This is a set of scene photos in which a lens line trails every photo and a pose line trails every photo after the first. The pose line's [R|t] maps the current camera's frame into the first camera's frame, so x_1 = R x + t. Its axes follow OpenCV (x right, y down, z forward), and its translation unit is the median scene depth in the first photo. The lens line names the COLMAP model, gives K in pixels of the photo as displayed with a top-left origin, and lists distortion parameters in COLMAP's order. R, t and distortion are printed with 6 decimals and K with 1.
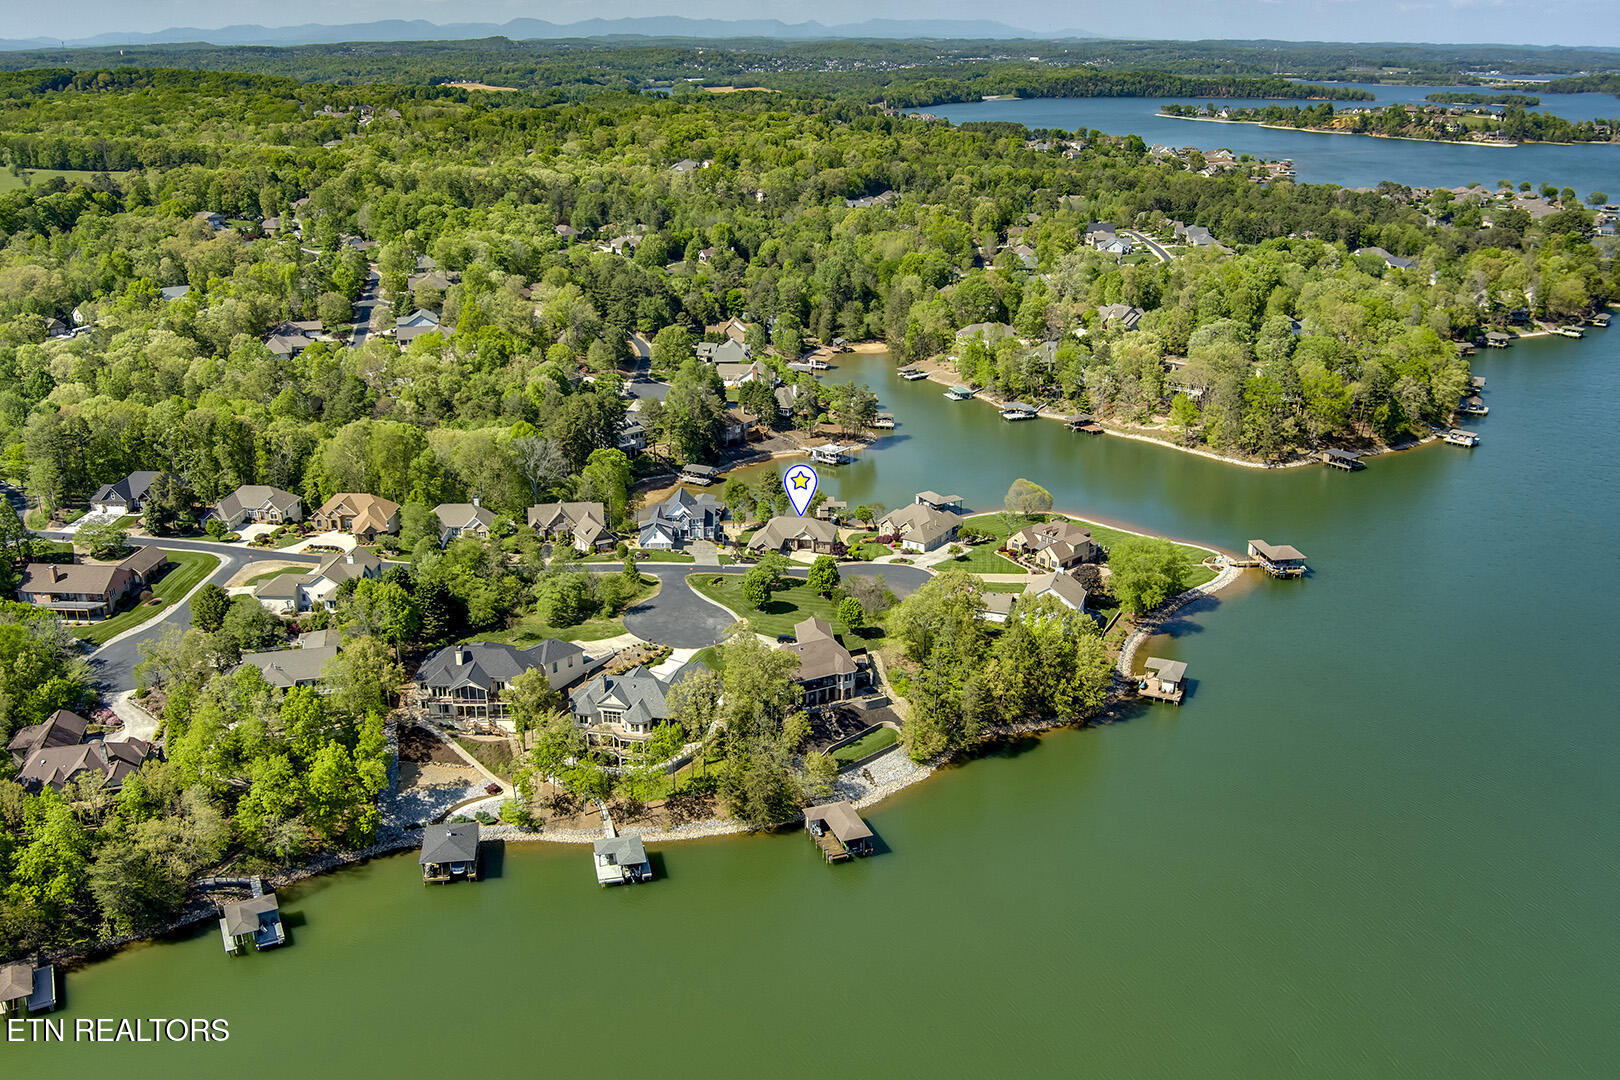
lens RADIAL K [[1378.4, 0, 802.7], [0, 1378.4, 531.8], [0, 0, 1]] dist [-0.065684, 0.005523]
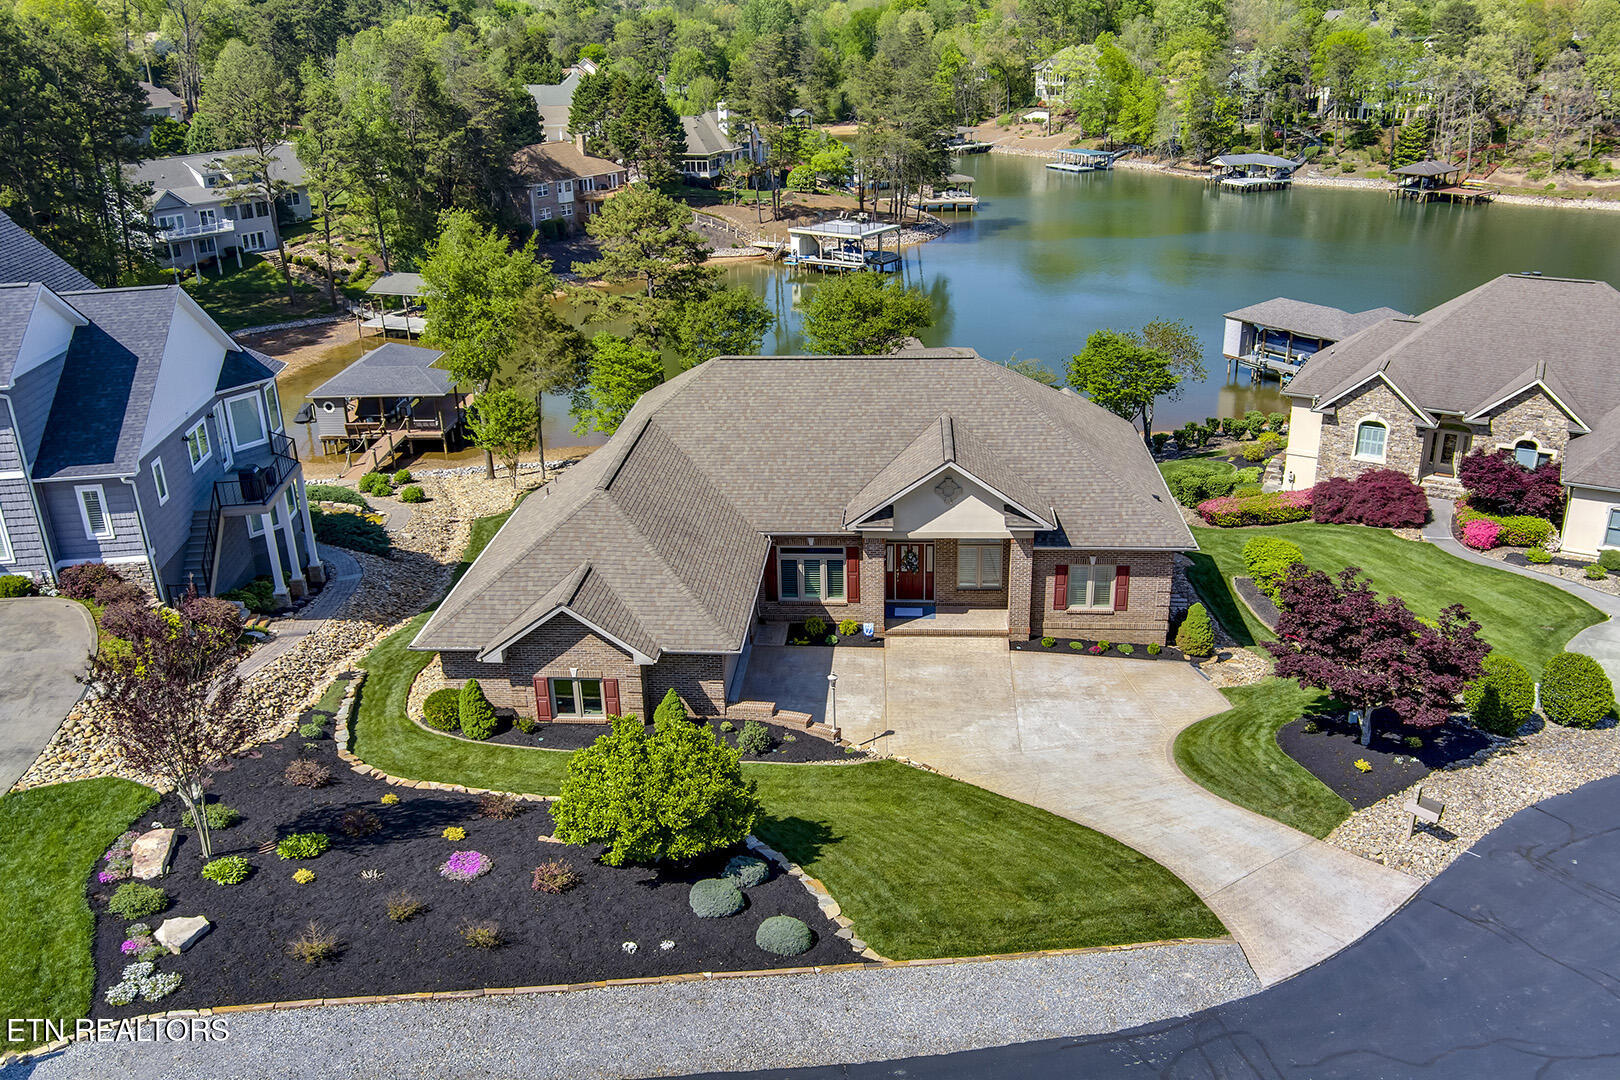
lens RADIAL K [[1378.4, 0, 802.7], [0, 1378.4, 531.8], [0, 0, 1]] dist [-0.065684, 0.005523]
pose [[0.996962, -0.050952, 0.058912, -0.012071], [0.048840, 0.998130, 0.036748, 0.000256], [-0.060674, -0.033759, 0.997587, 0.629687]]
